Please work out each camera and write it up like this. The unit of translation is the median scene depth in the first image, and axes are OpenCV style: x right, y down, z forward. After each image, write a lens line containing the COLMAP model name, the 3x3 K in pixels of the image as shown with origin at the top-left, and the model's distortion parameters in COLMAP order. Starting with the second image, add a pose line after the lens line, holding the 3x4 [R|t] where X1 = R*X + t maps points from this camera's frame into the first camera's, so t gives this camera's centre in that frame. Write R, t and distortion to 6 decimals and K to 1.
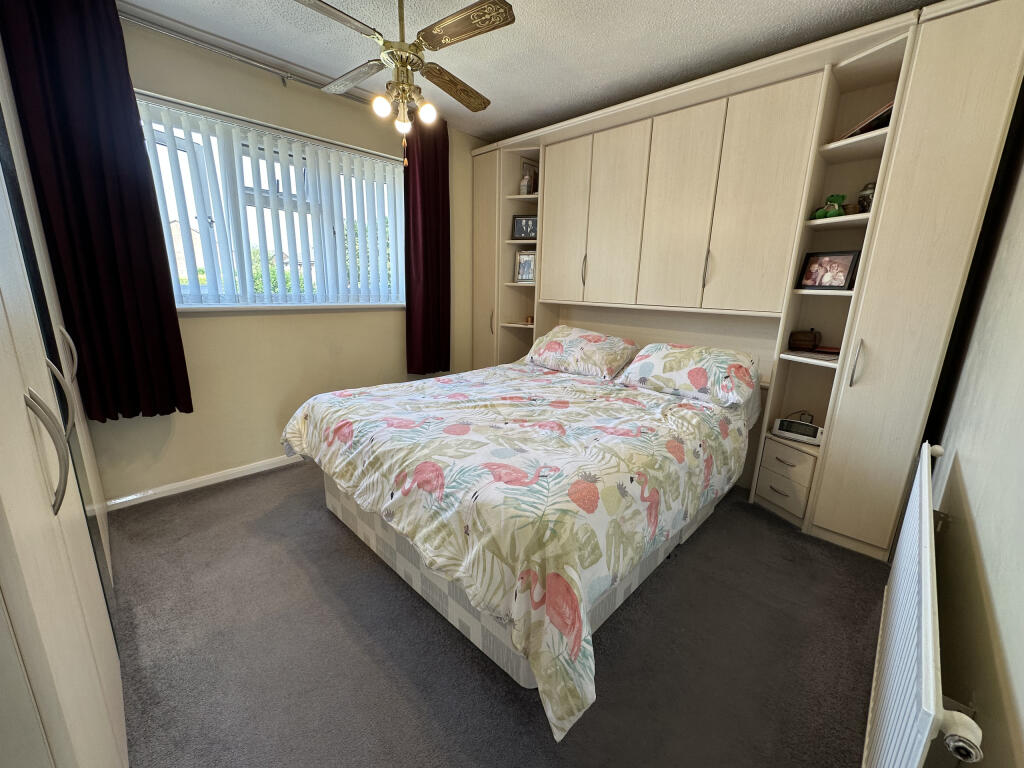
lens RADIAL K [[409.4, 0, 511.6], [0, 409.4, 384.6], [0, 0, 1]] dist [-0.000069, 0.000211]
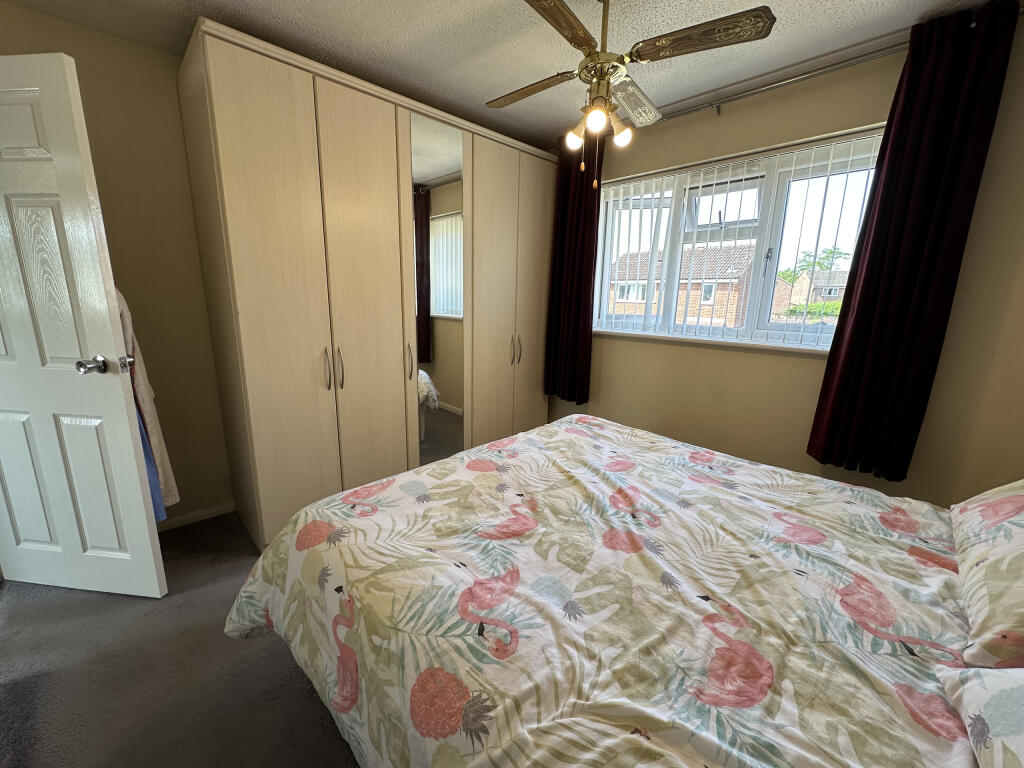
lens RADIAL K [[409.4, 0, 512.3], [0, 409.4, 383.4], [0, 0, 1]] dist [-0.000069, 0.000211]
pose [[-0.020329, 0.180673, -0.983333, 0.669594], [-0.254407, 0.950227, 0.179849, -0.227855], [0.966884, 0.253823, 0.026648, 0.856082]]
